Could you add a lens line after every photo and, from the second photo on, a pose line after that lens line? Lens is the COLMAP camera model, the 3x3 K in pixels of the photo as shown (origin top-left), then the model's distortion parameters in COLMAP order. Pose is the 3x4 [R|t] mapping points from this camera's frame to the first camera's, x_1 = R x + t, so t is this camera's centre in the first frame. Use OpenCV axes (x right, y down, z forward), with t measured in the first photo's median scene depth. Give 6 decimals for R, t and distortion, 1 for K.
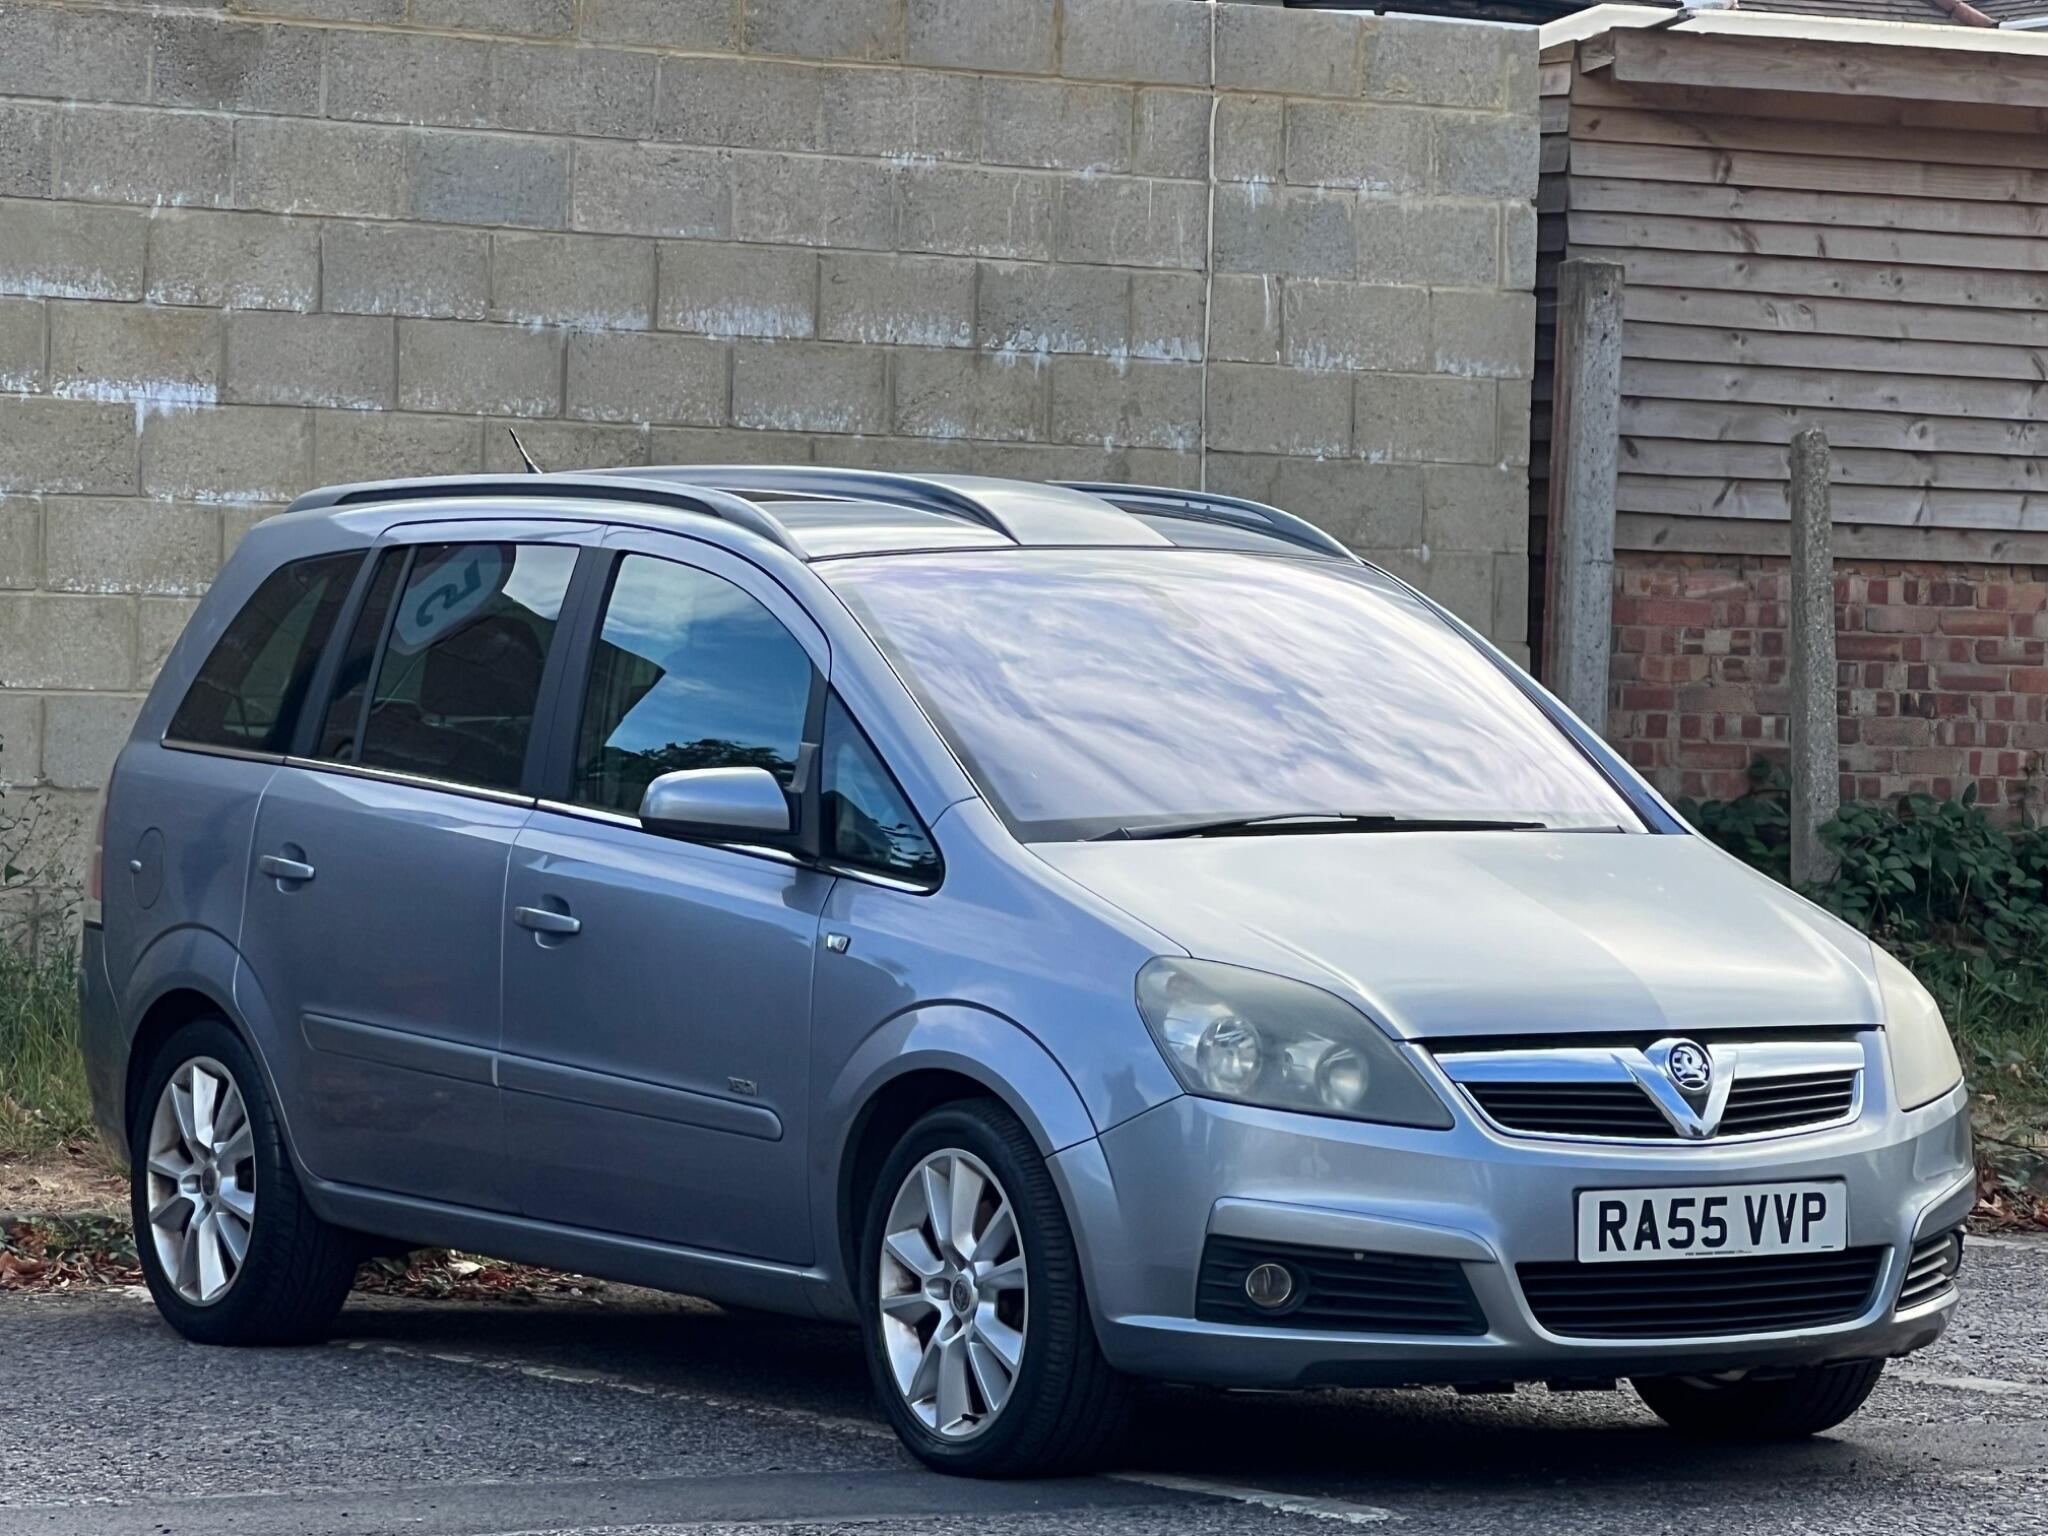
lens RADIAL K [[8103.9, 0, 1024.0], [0, 8103.9, 768.0], [0, 0, 1]] dist [-0.625232, 16.112220]
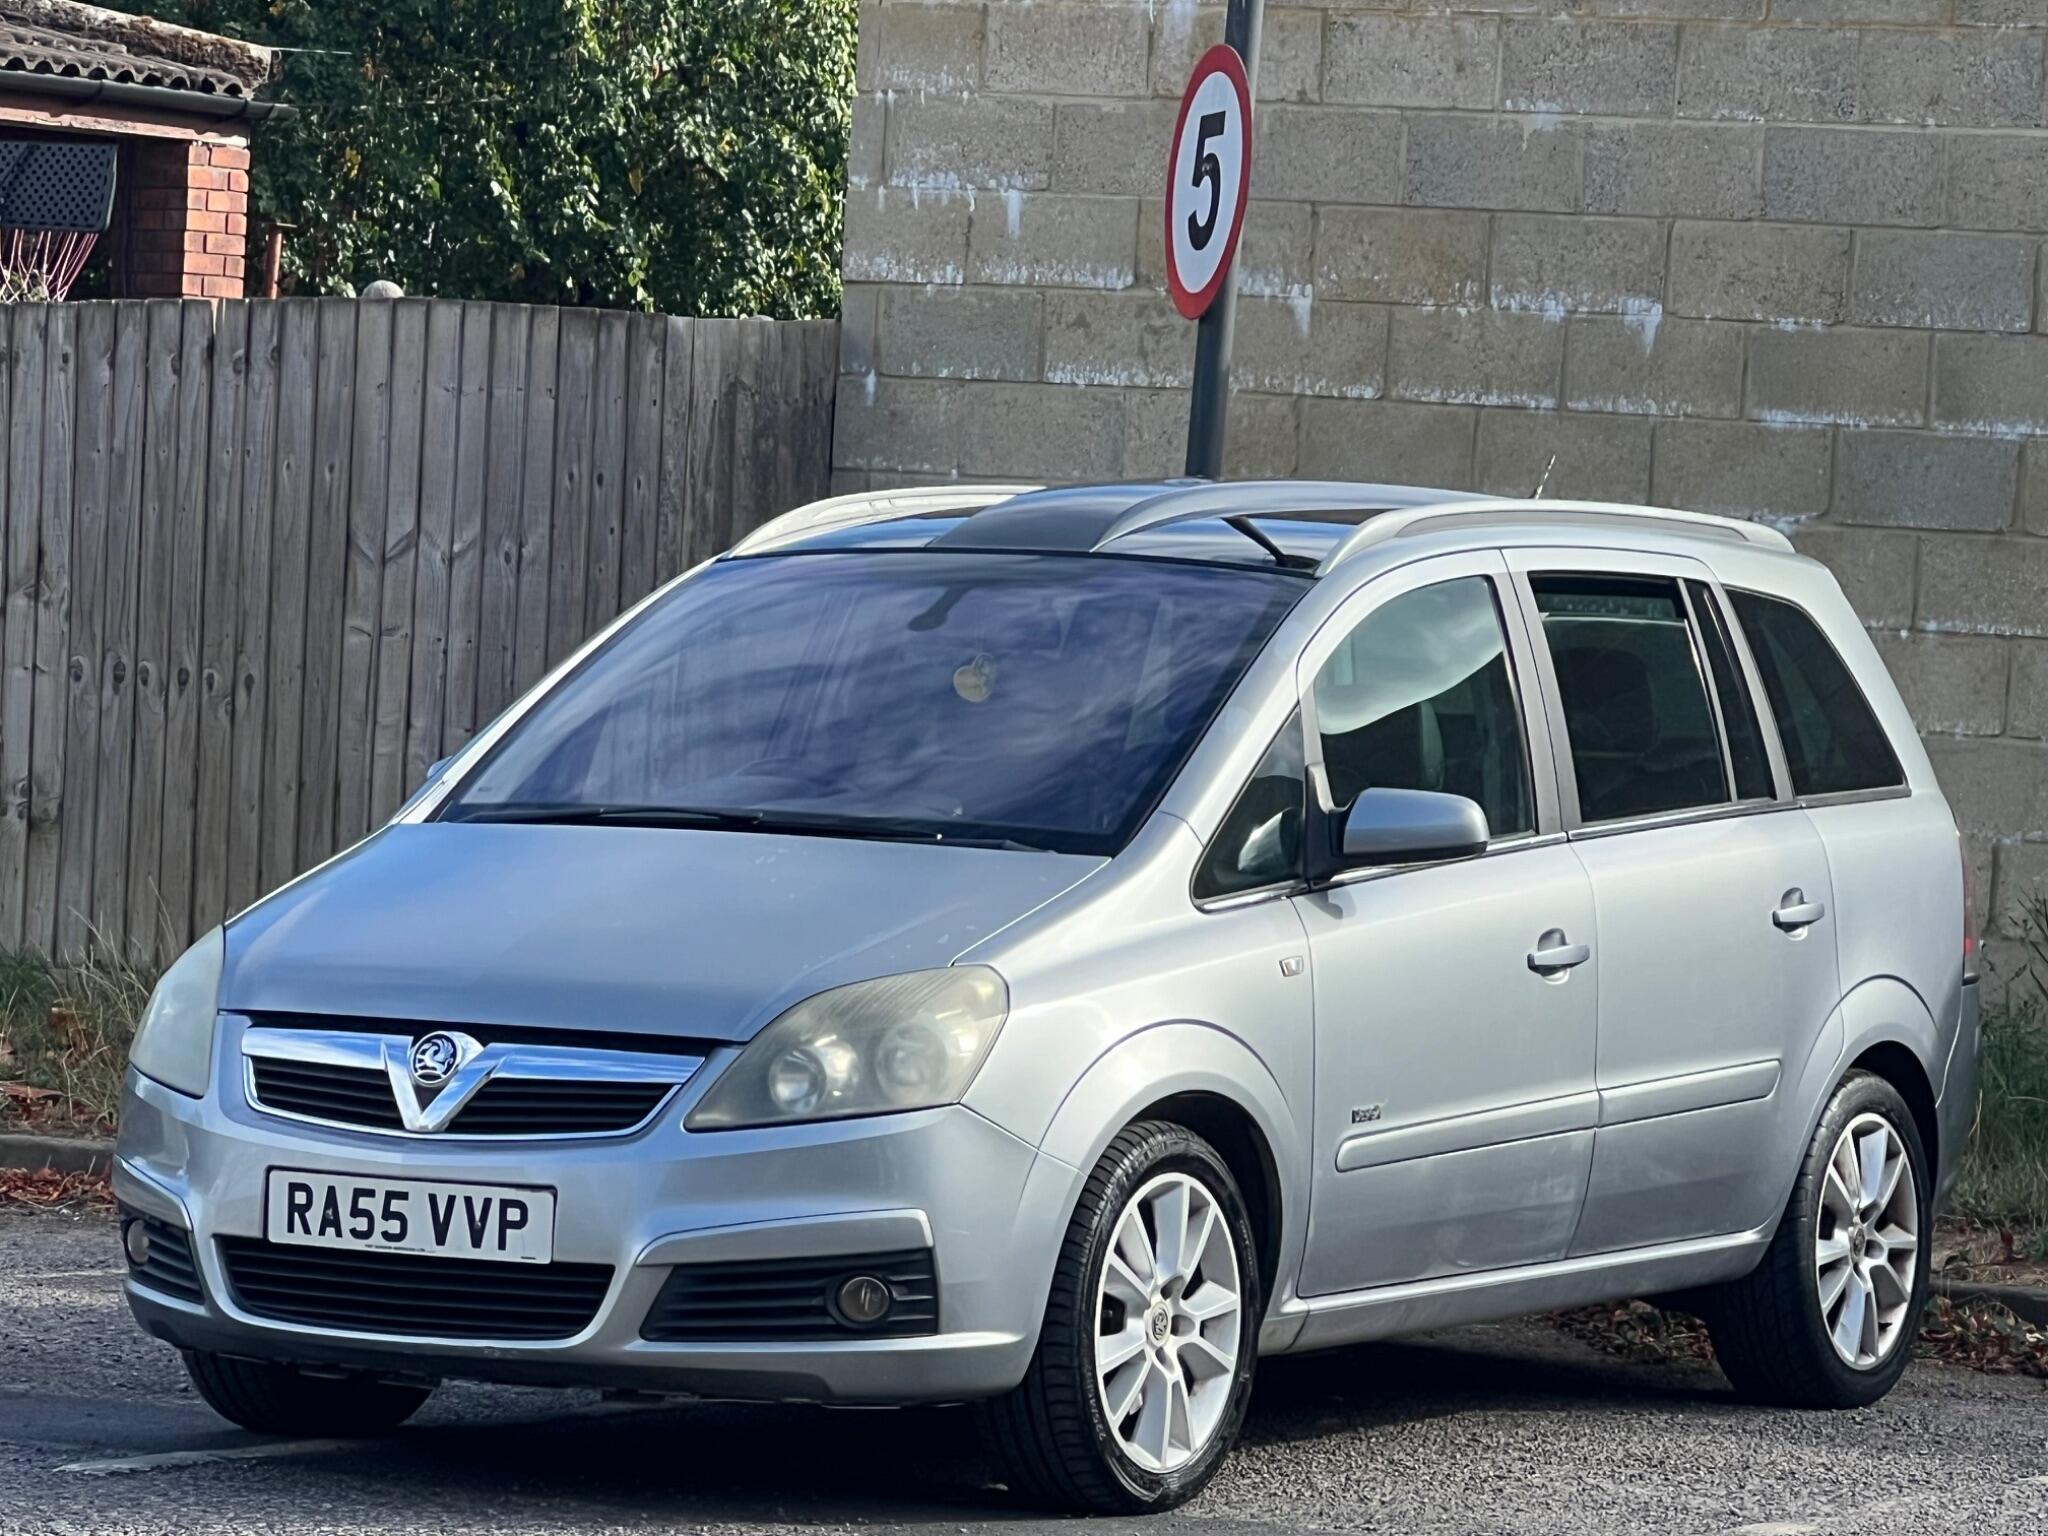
lens RADIAL K [[8483.5, 0, 1024.0], [0, 8483.5, 768.0], [0, 0, 1]] dist [-0.536421, 12.166900]
pose [[0.485216, 0.022784, -0.874097, 0.669125], [-0.047250, 0.998883, -0.000192, -0.000878], [0.873117, 0.041394, 0.485751, 0.373585]]
